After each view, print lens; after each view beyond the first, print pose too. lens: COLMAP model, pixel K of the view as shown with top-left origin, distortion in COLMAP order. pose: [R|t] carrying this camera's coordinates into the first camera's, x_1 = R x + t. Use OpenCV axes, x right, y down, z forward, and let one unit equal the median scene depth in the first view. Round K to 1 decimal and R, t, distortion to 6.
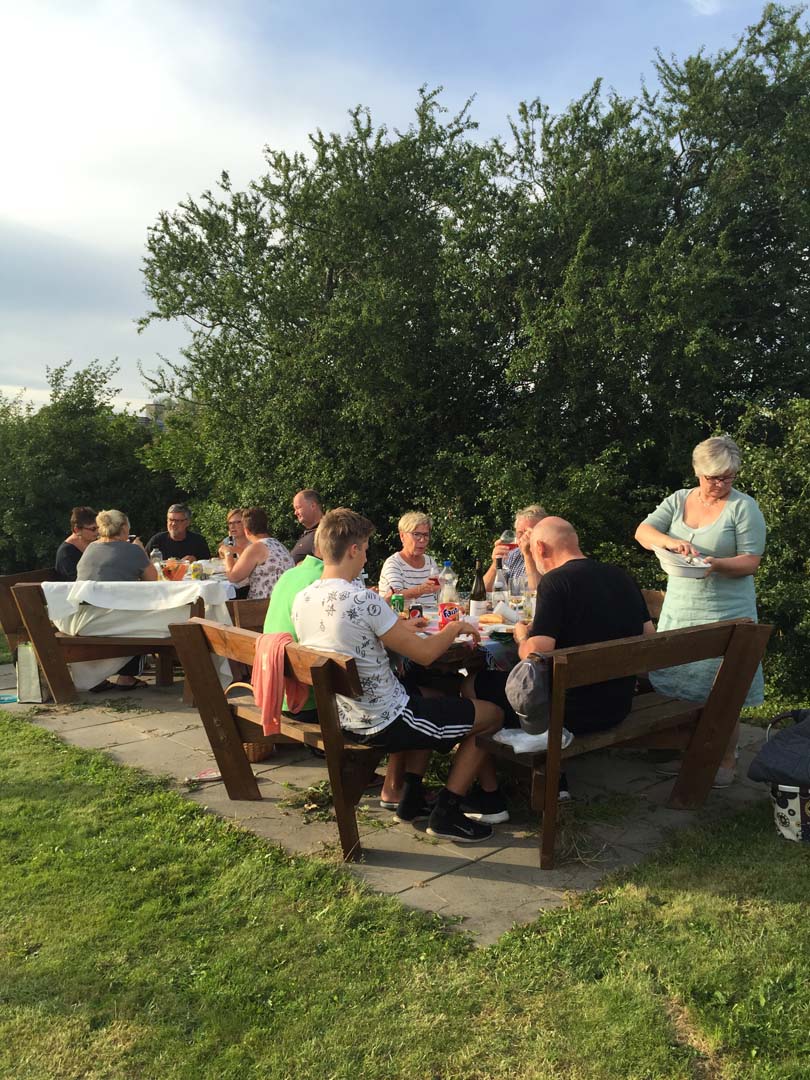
lens RADIAL K [[966.2, 0, 417.0], [0, 966.2, 540.0], [0, 0, 1]] dist [0.115316, -0.168943]
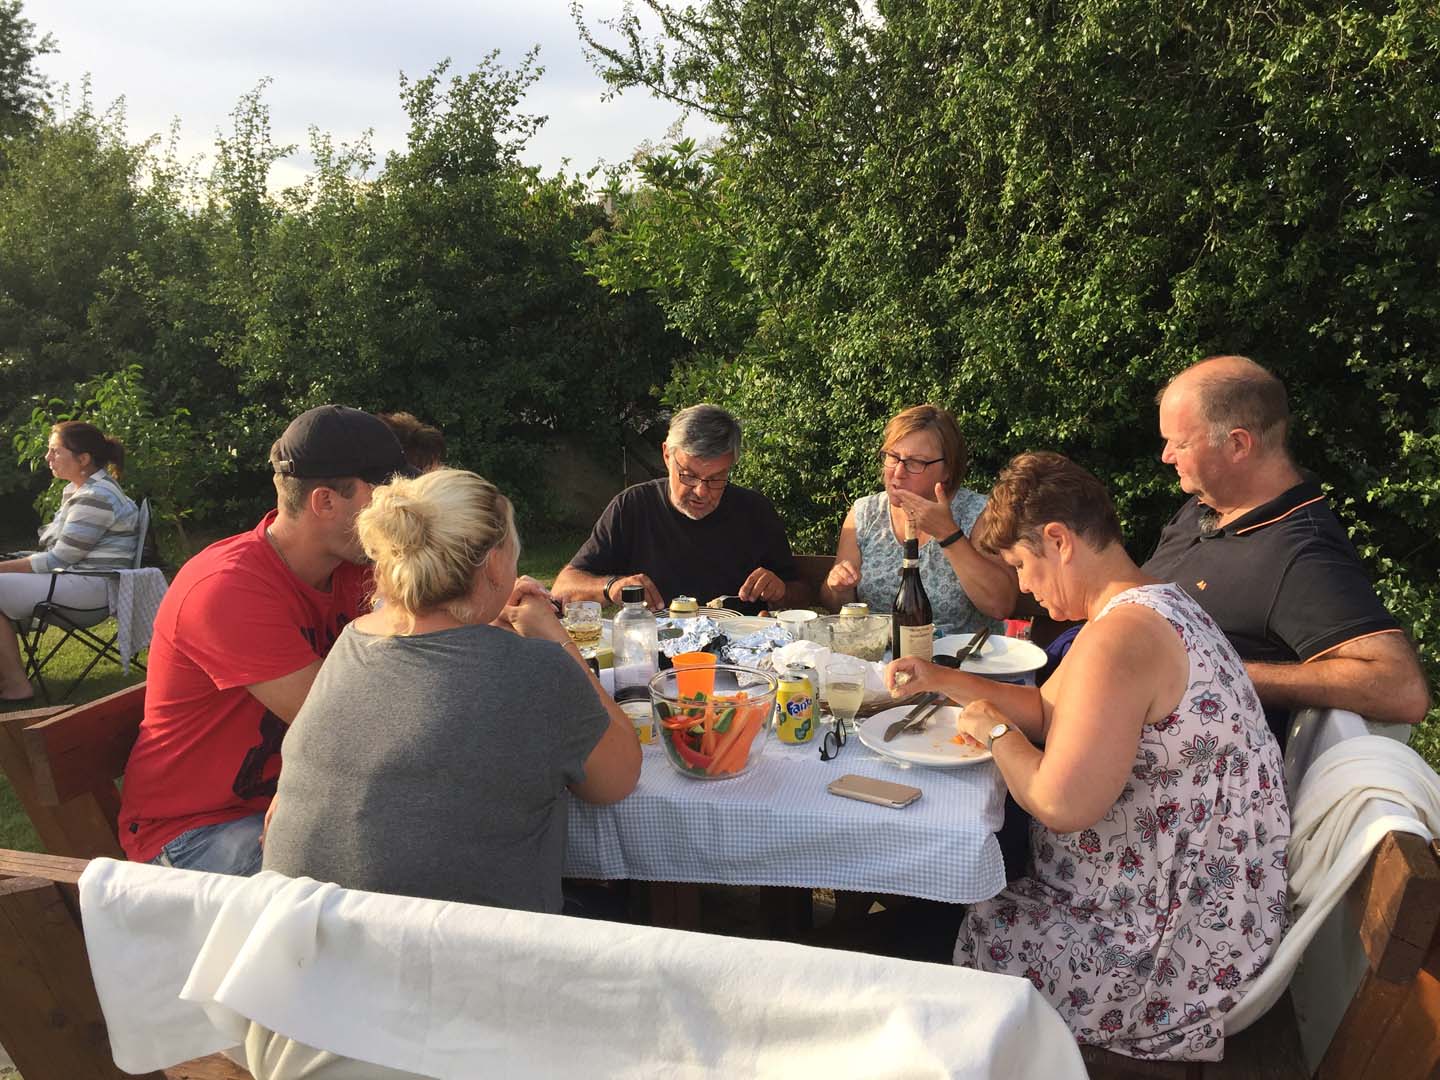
lens RADIAL K [[1288.2, 0, 720.0], [0, 1288.2, 540.0], [0, 0, 1]] dist [0.115316, -0.168943]
pose [[0.983450, 0.019731, -0.180100, -0.273337], [0.001847, 0.992909, 0.118866, -0.067860], [0.181169, -0.117231, 0.976440, 0.999707]]
